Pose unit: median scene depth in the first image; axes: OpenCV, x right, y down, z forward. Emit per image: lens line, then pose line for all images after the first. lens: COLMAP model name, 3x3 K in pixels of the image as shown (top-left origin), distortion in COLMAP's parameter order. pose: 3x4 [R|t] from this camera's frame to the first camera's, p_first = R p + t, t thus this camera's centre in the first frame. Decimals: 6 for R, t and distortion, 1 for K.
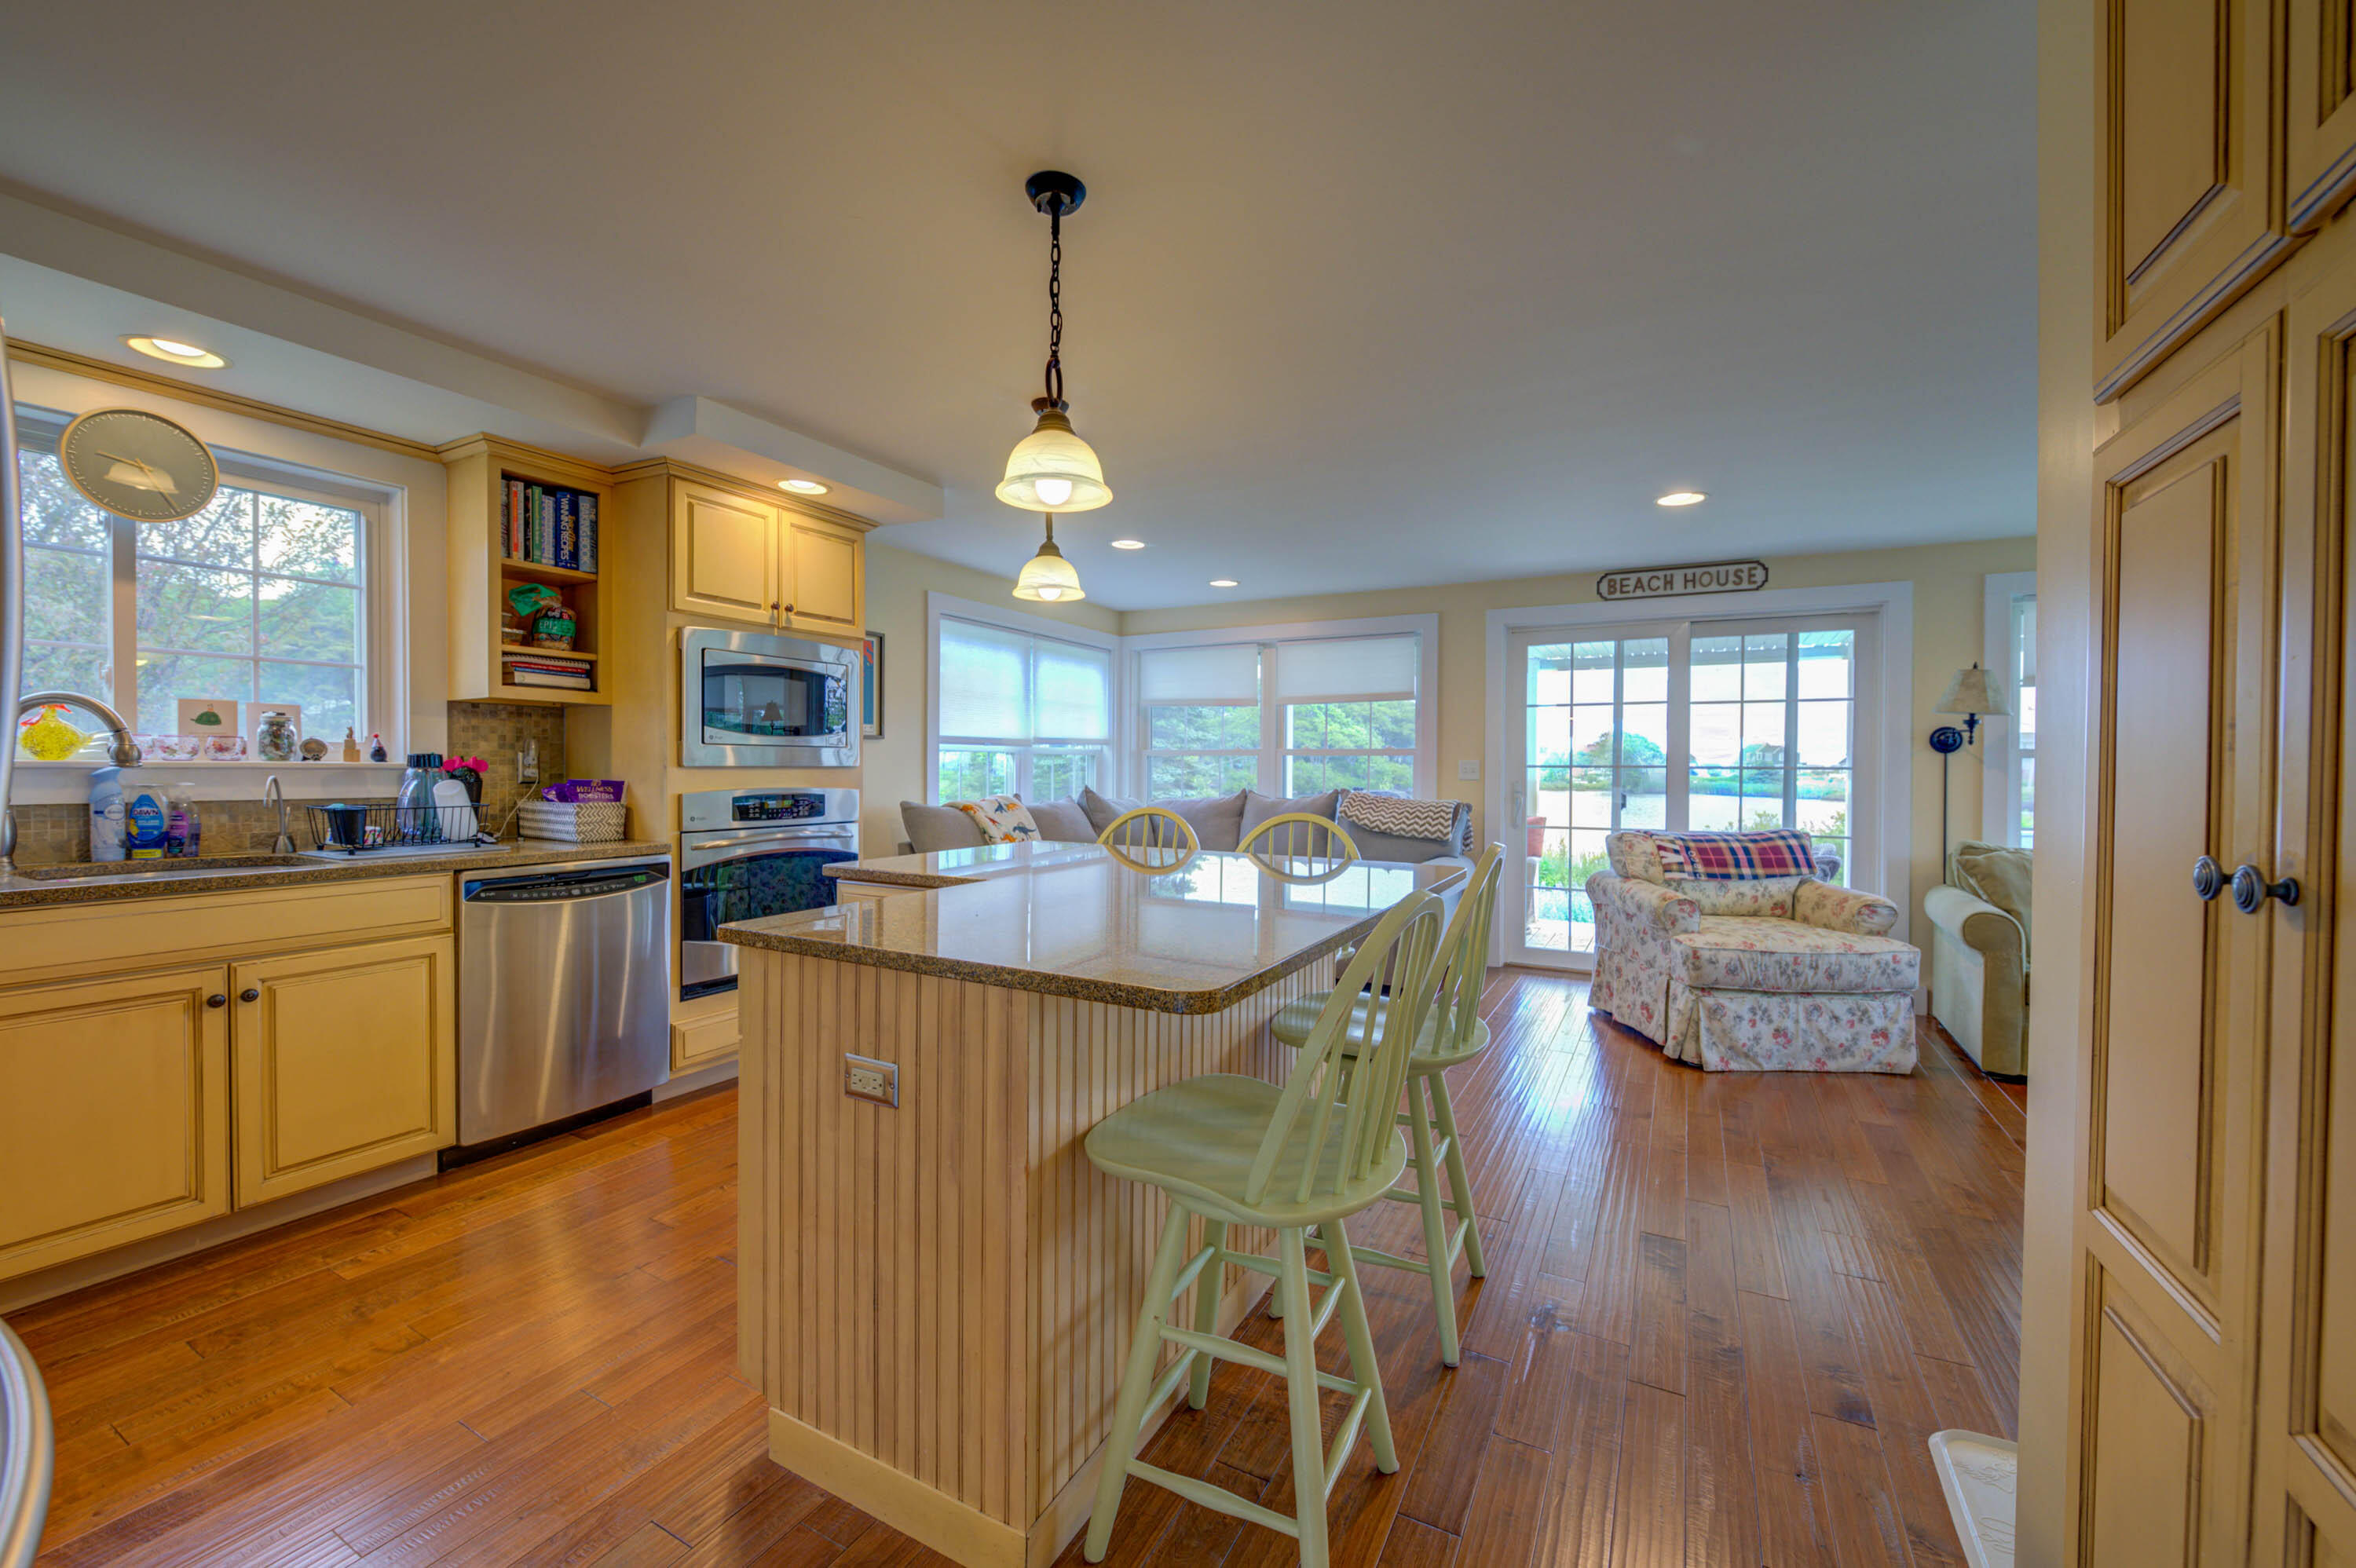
lens RADIAL K [[932.1, 0, 1181.4], [0, 932.1, 777.3], [0, 0, 1]] dist [-0.000058, -0.003324]
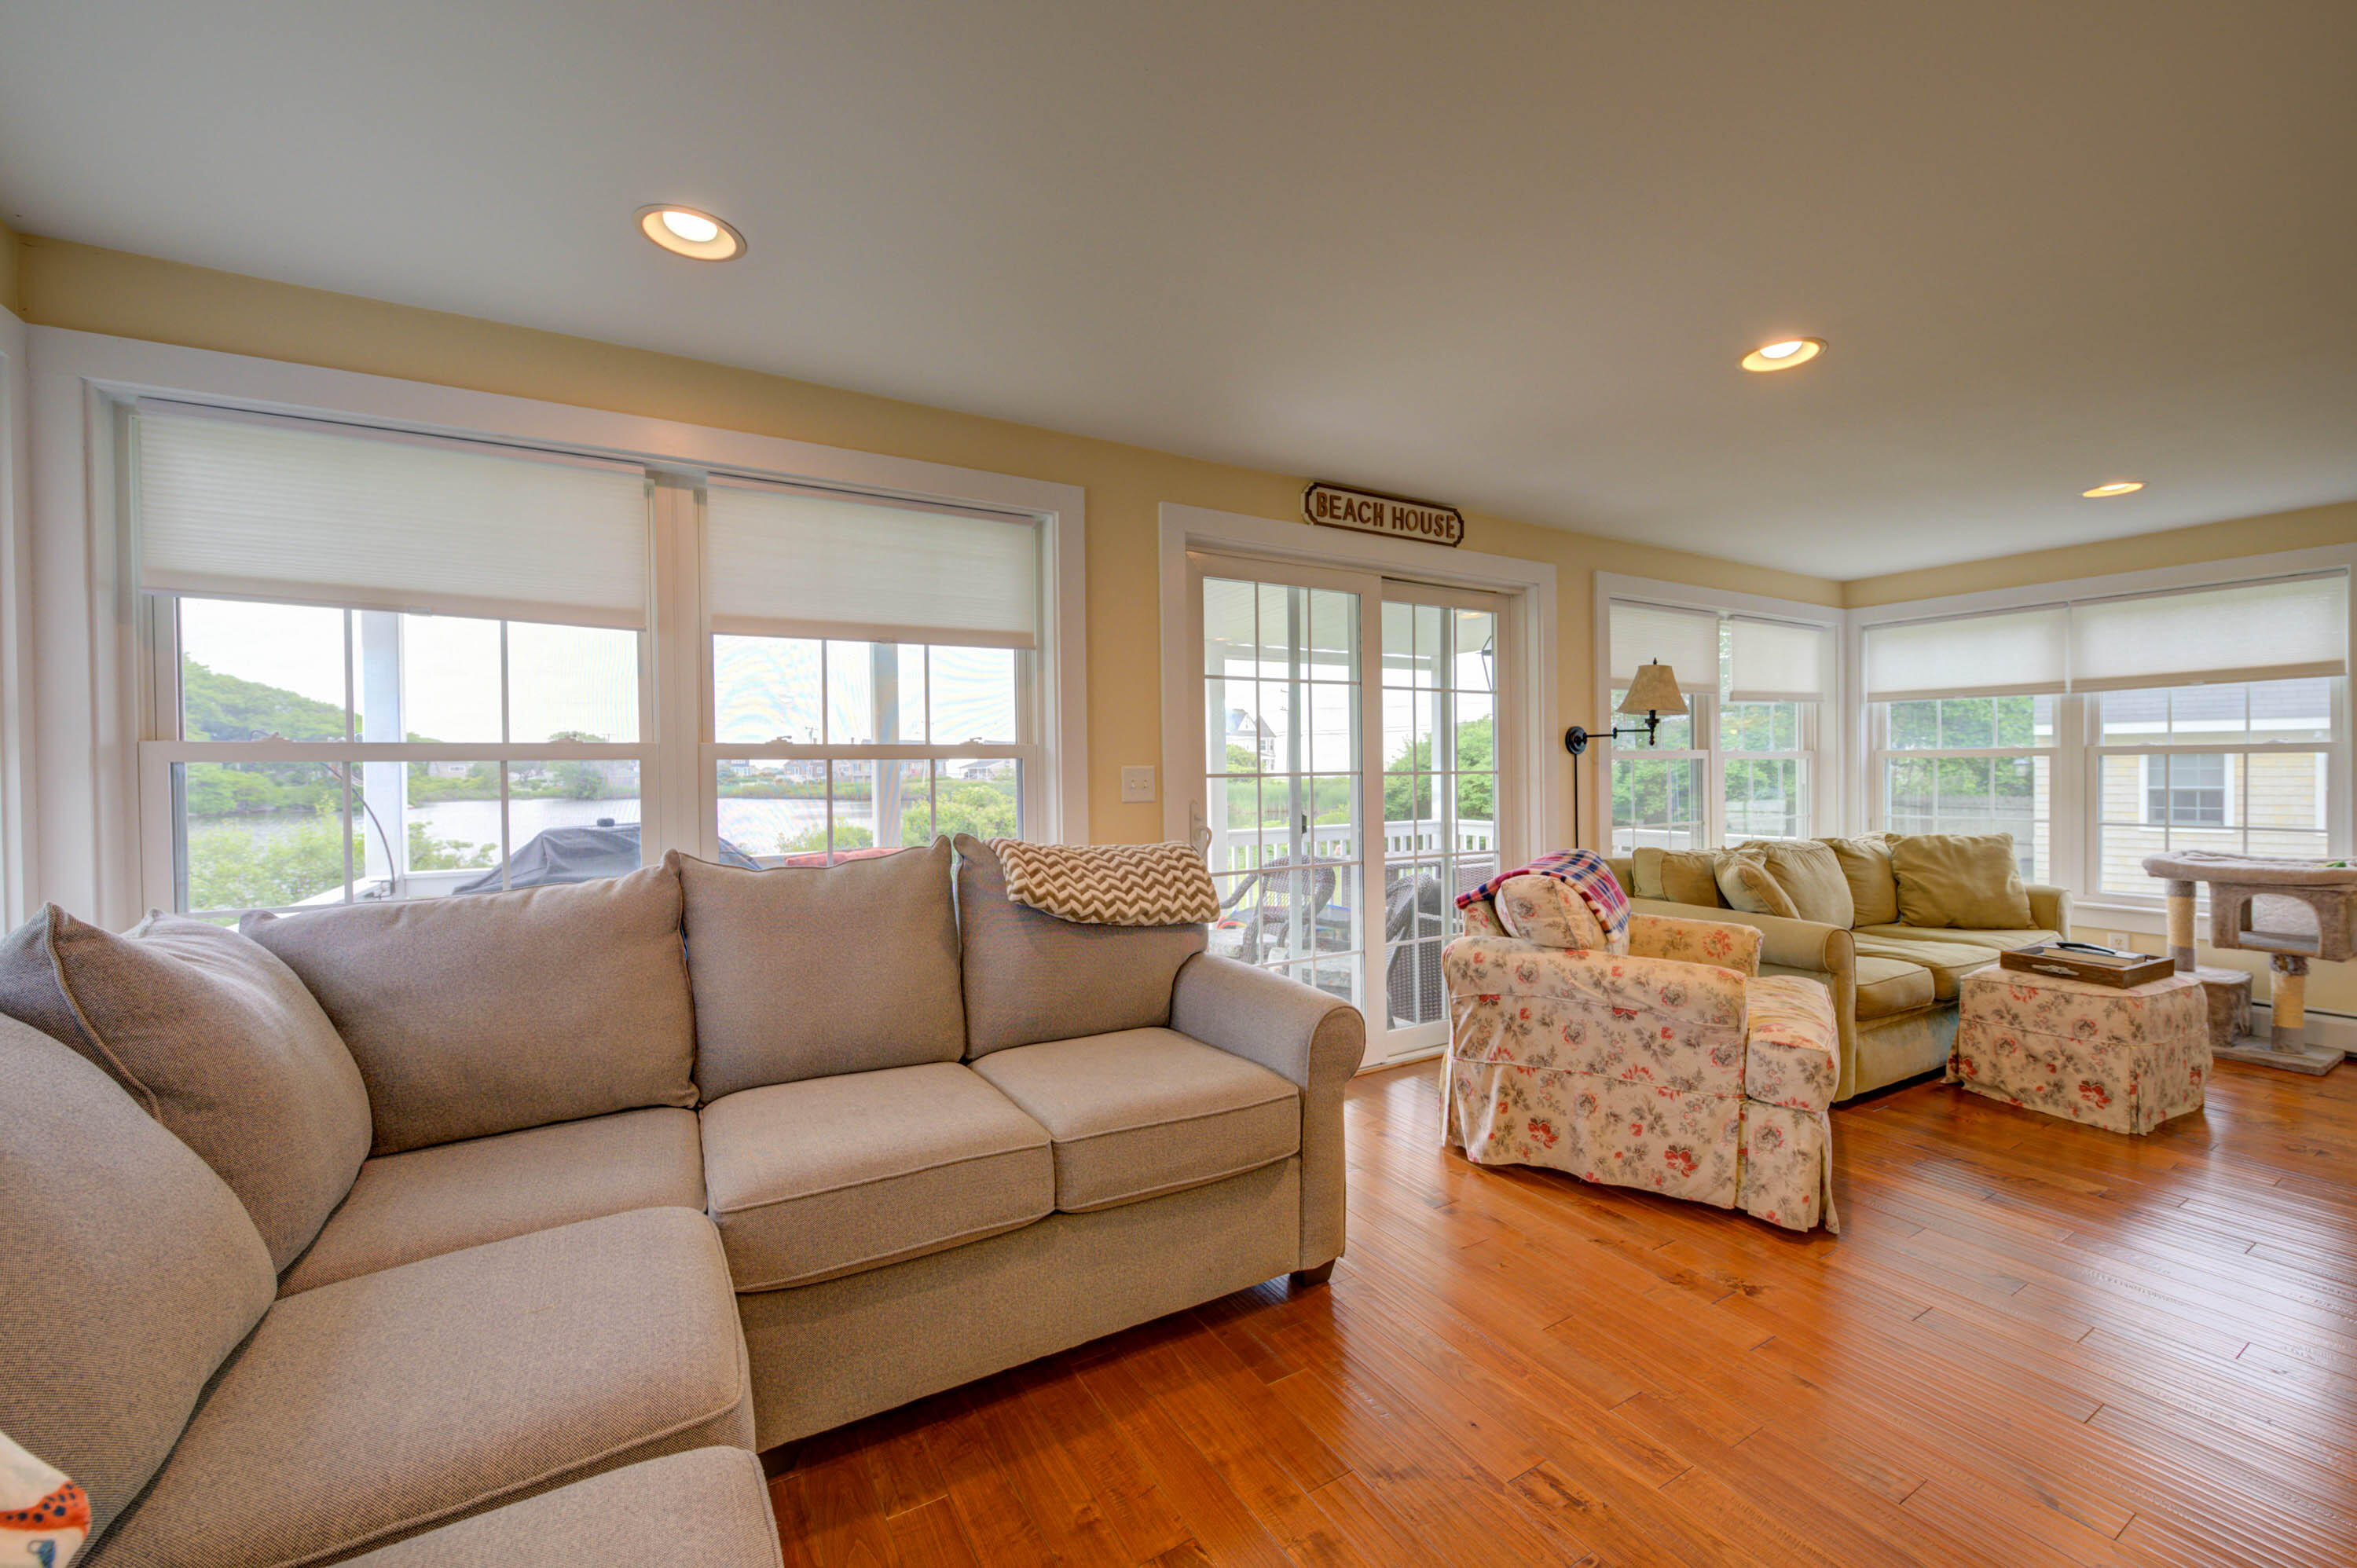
lens RADIAL K [[932.5, 0, 1190.4], [0, 932.5, 777.2], [0, 0, 1]] dist [-0.000058, -0.003324]
pose [[0.510855, -0.019890, 0.859437, -0.254037], [0.022991, 0.999691, 0.009470, -0.027989], [-0.859360, 0.014922, 0.511154, 1.151849]]
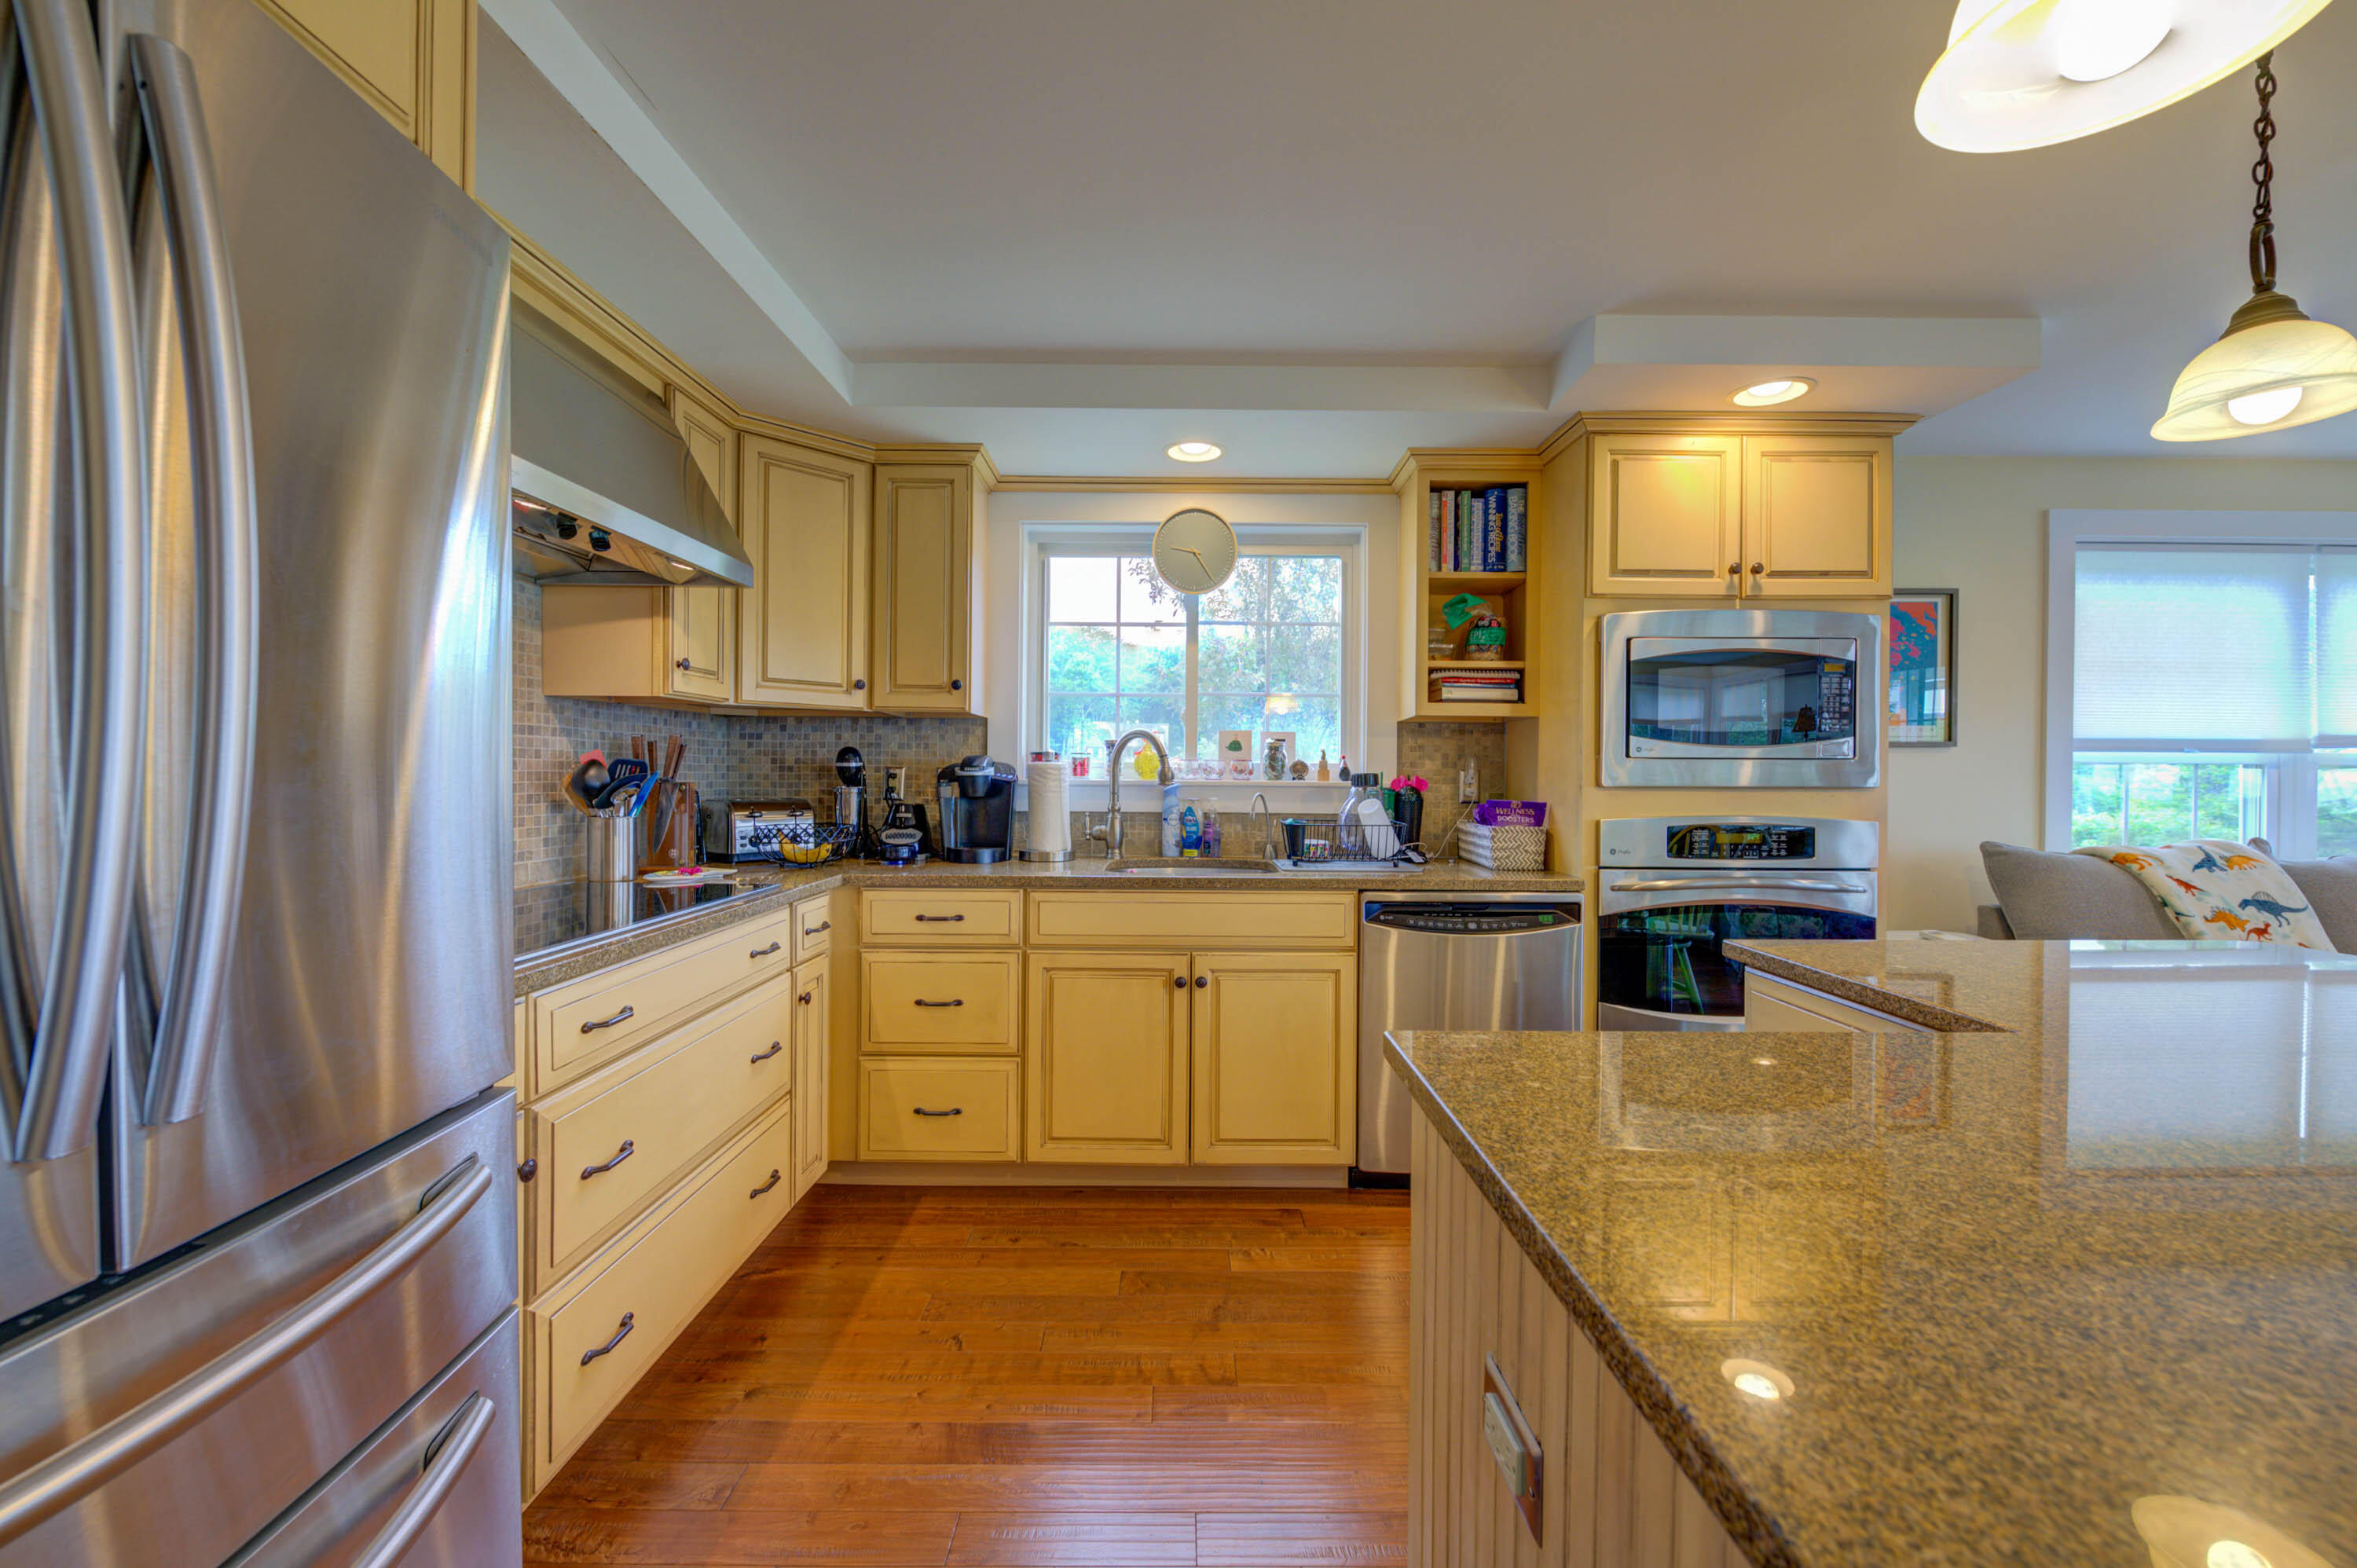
lens RADIAL K [[932.5, 0, 1168.7], [0, 932.5, 780.2], [0, 0, 1]] dist [-0.000058, -0.003324]
pose [[0.472038, -0.001515, -0.881577, 0.002645], [-0.013962, 0.999860, -0.009194, -0.003941], [0.881468, 0.016648, 0.471951, 0.263908]]
